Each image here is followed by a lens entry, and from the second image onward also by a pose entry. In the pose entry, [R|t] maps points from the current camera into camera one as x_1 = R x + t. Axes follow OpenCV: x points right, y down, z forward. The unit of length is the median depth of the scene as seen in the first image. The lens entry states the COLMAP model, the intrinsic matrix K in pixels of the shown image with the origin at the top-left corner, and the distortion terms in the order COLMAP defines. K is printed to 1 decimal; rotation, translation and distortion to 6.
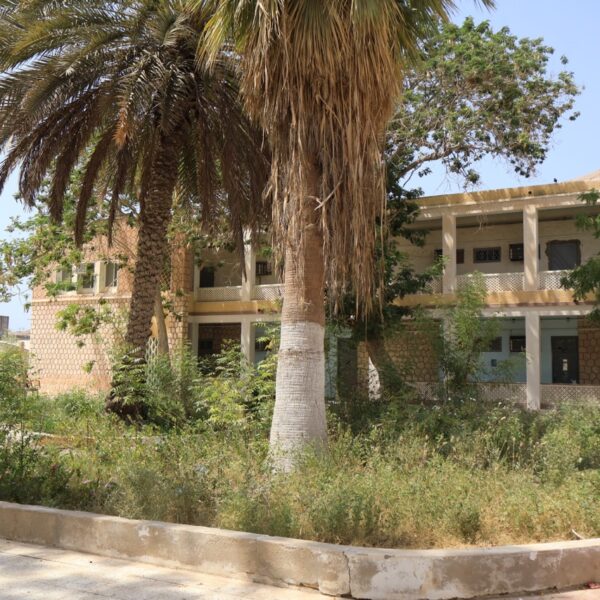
lens RADIAL K [[795.4, 0, 300.0], [0, 795.4, 300.0], [0, 0, 1]] dist [0.014849, -0.016881]
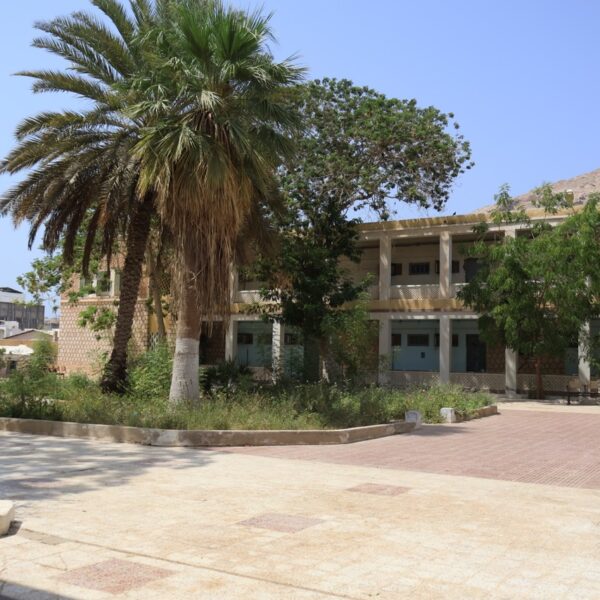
lens RADIAL K [[795.4, 0, 300.0], [0, 795.4, 300.0], [0, 0, 1]] dist [0.014849, -0.016881]
pose [[0.999141, 0.003296, -0.041298, 0.108718], [-0.002638, 0.999869, 0.015978, -0.028933], [0.041345, -0.015856, 0.999019, -0.274616]]
